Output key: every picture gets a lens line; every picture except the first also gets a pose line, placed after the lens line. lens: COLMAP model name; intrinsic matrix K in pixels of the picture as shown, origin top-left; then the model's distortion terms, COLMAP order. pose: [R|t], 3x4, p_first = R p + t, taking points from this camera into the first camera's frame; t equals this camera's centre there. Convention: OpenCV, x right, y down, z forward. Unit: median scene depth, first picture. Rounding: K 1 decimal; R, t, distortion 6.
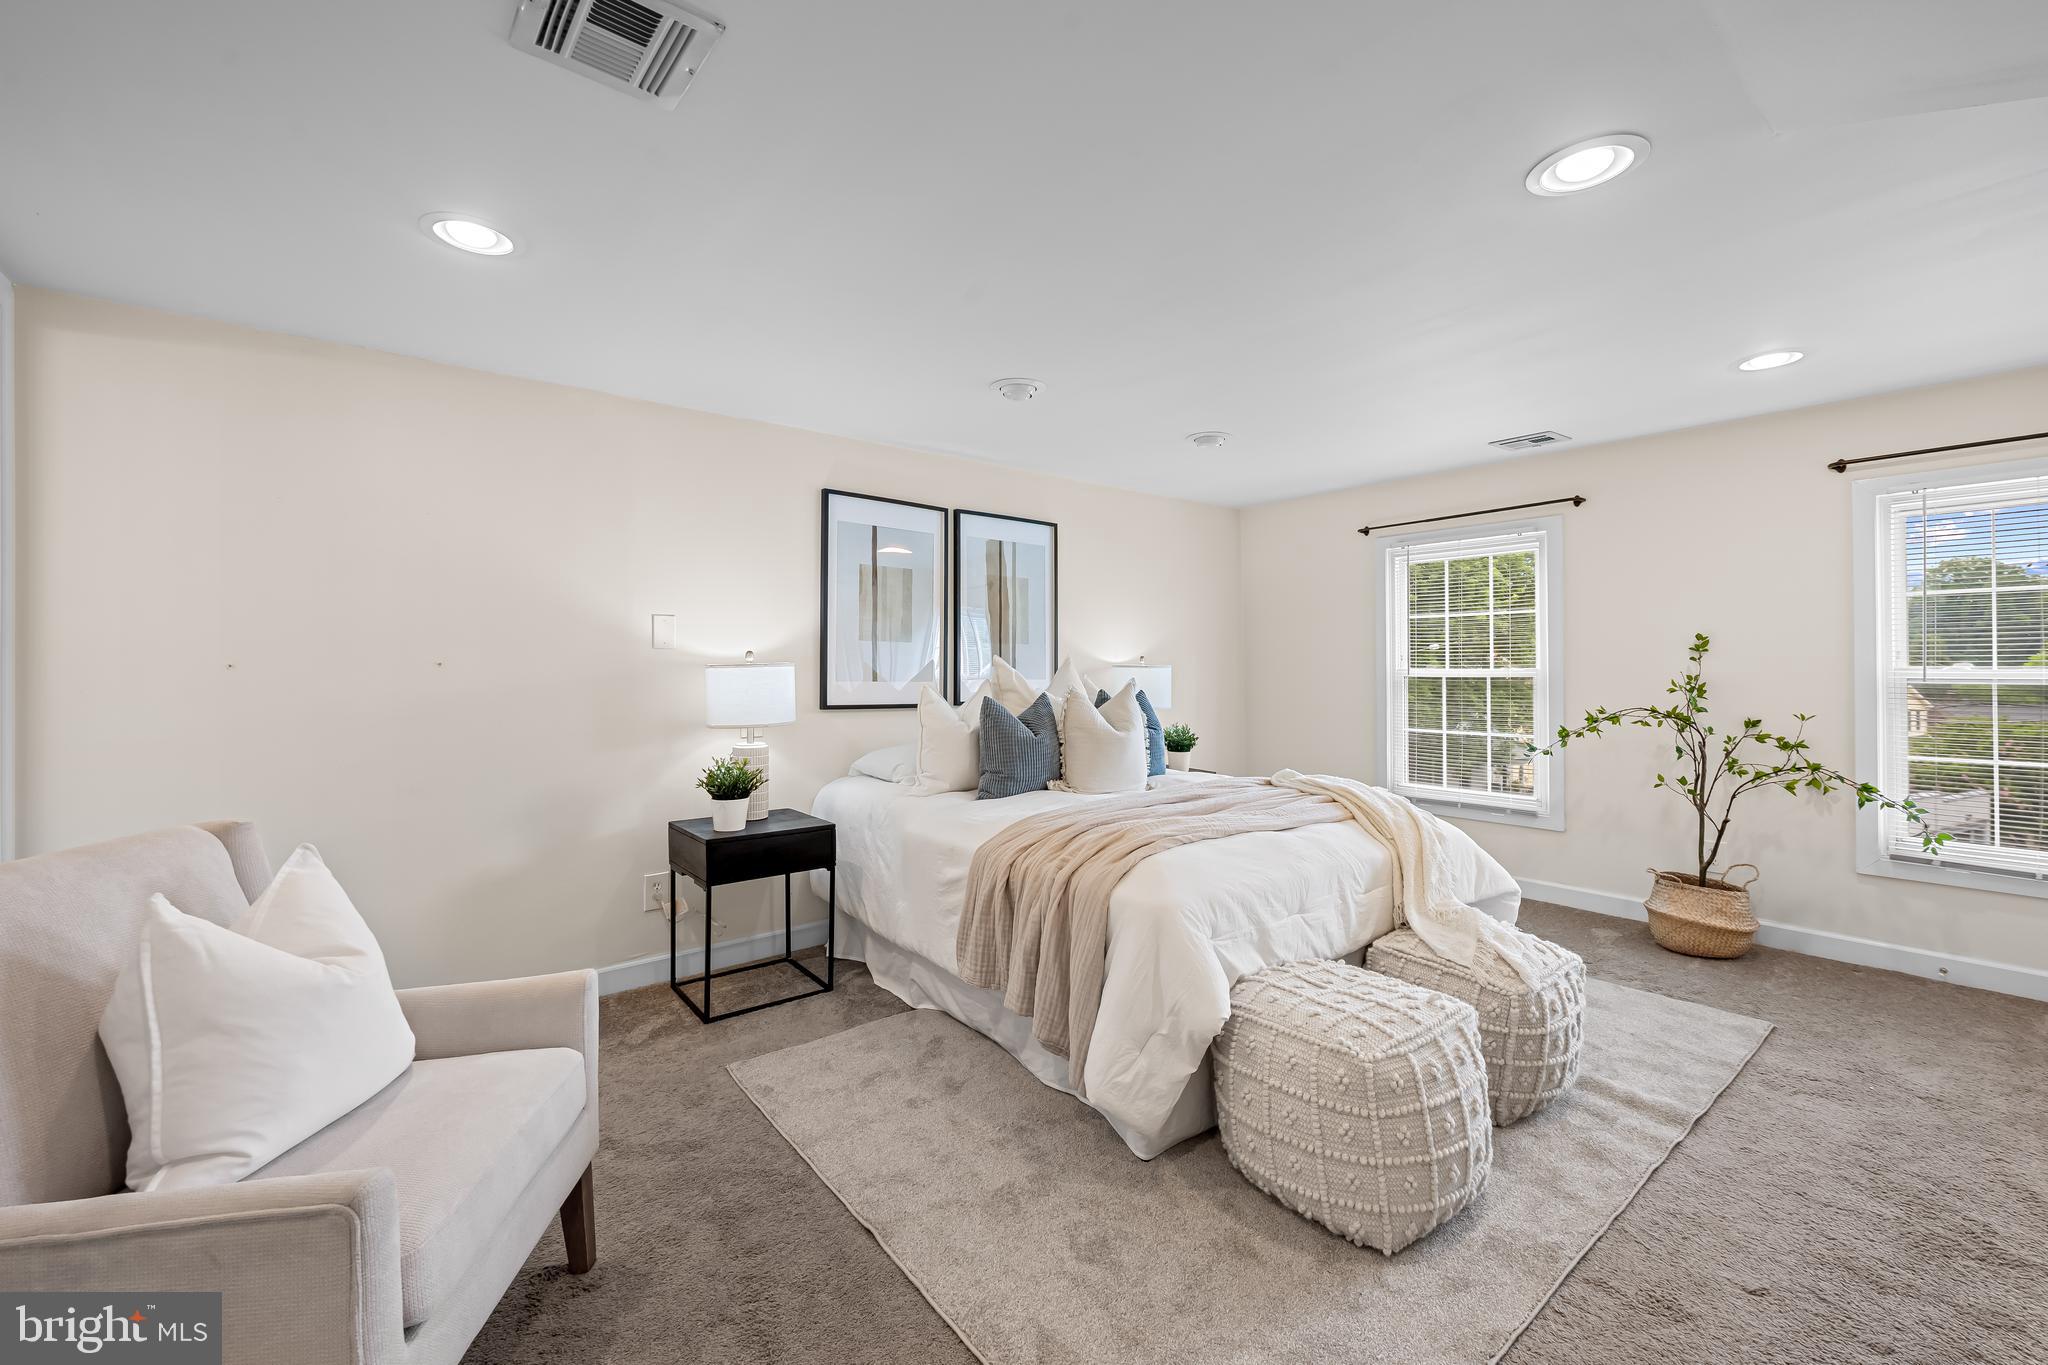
lens RADIAL K [[843.7, 0, 1026.2], [0, 843.7, 668.2], [0, 0, 1]] dist [-0.002609, -0.000084]
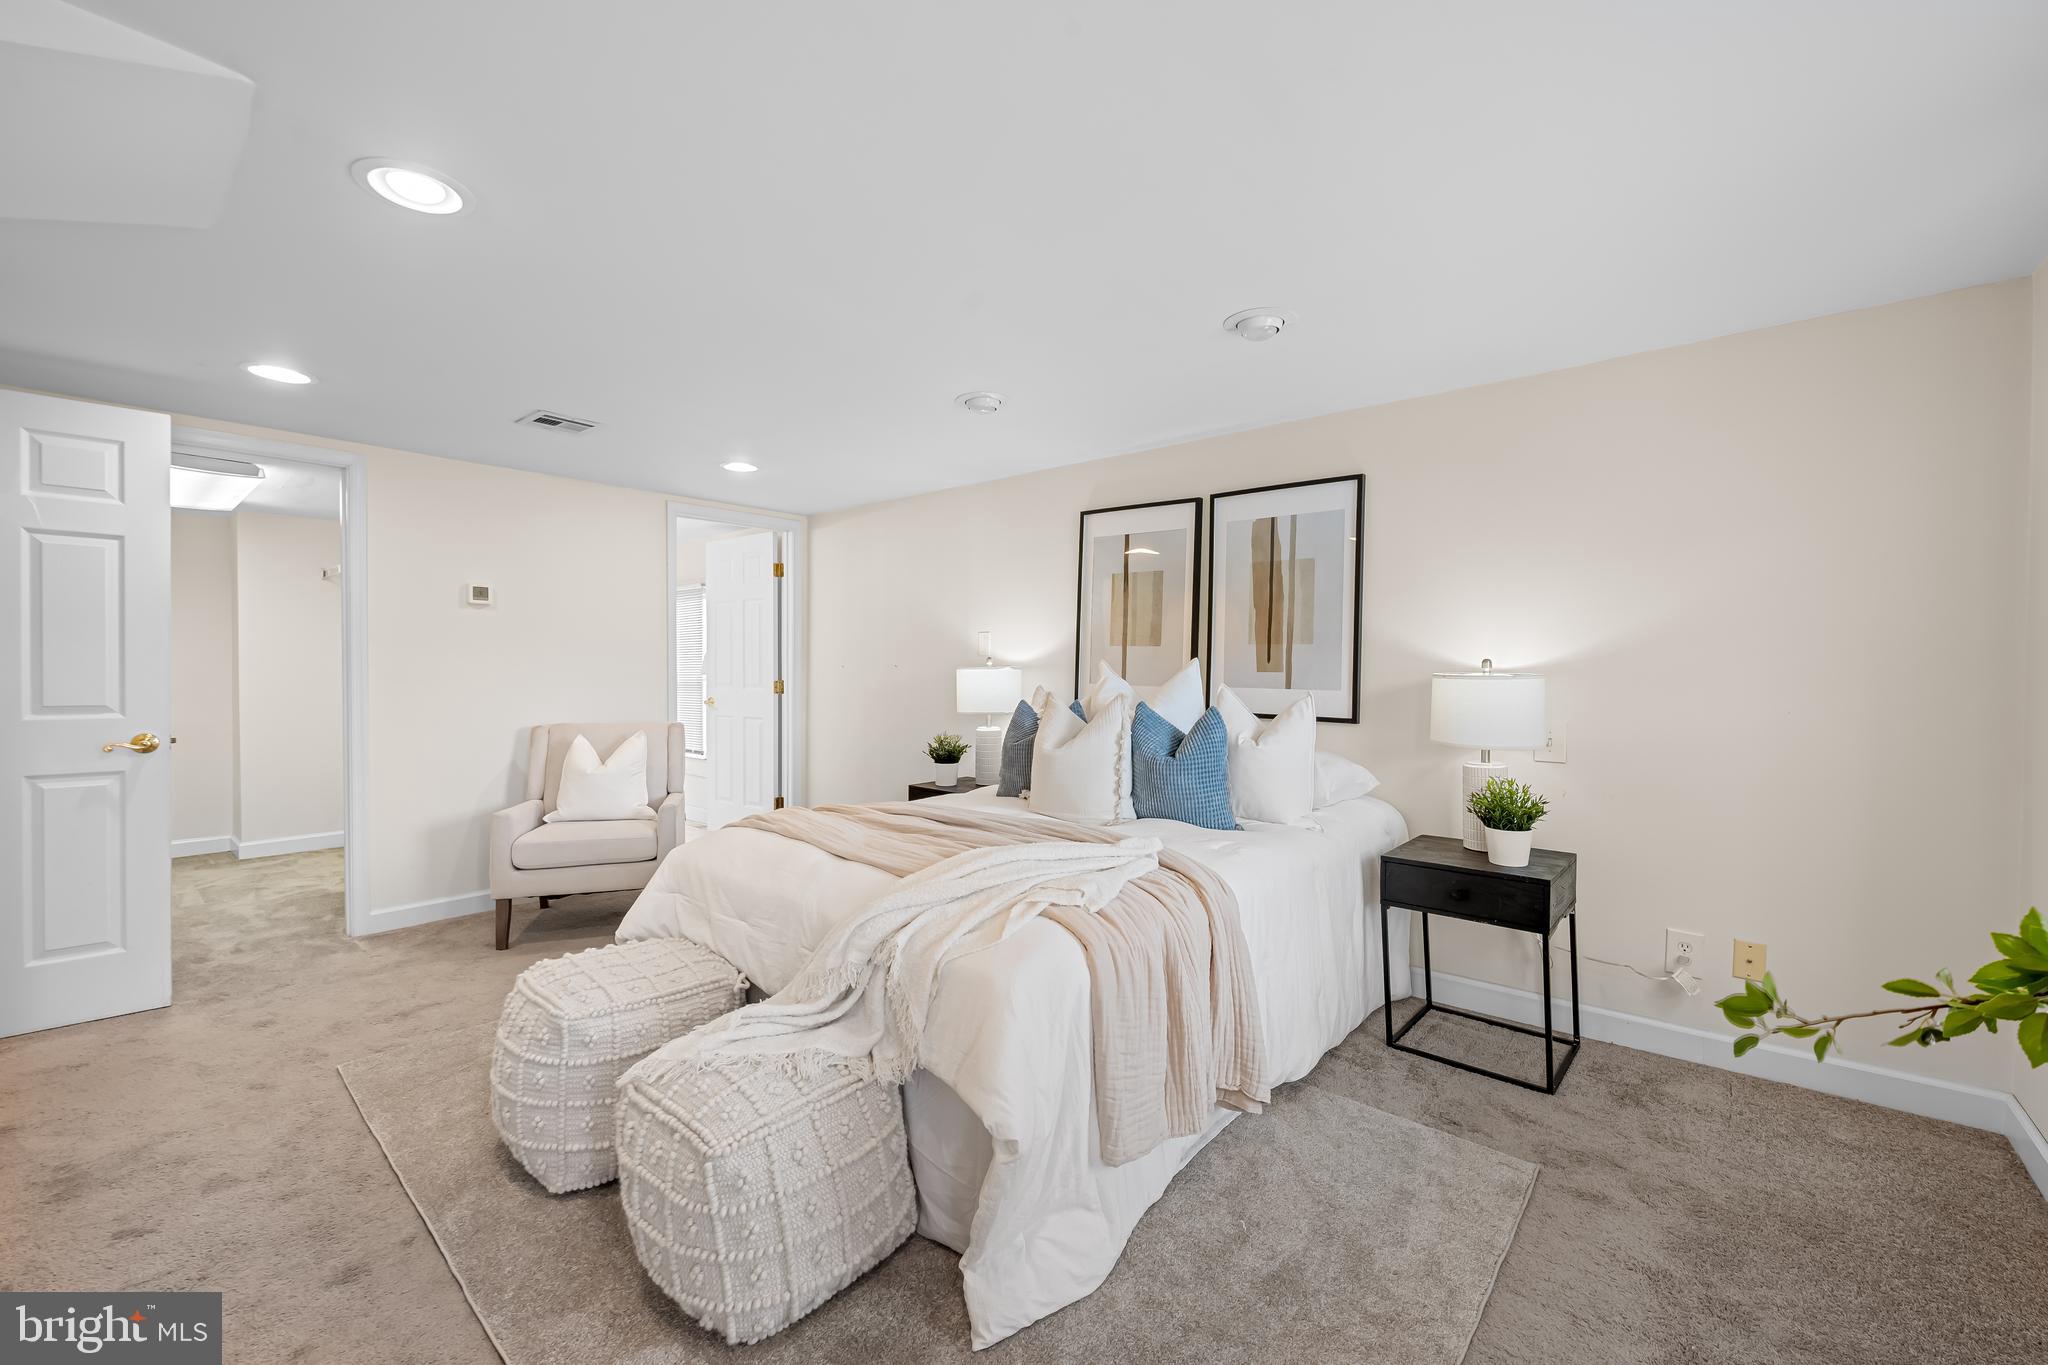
lens RADIAL K [[843.7, 0, 1024.5], [0, 843.7, 680.3], [0, 0, 1]] dist [-0.002609, -0.000084]
pose [[0.185318, 0.017147, -0.982529, 0.767308], [-0.018436, 0.999732, 0.013970, -0.001825], [0.982506, 0.015525, 0.185584, 0.647317]]
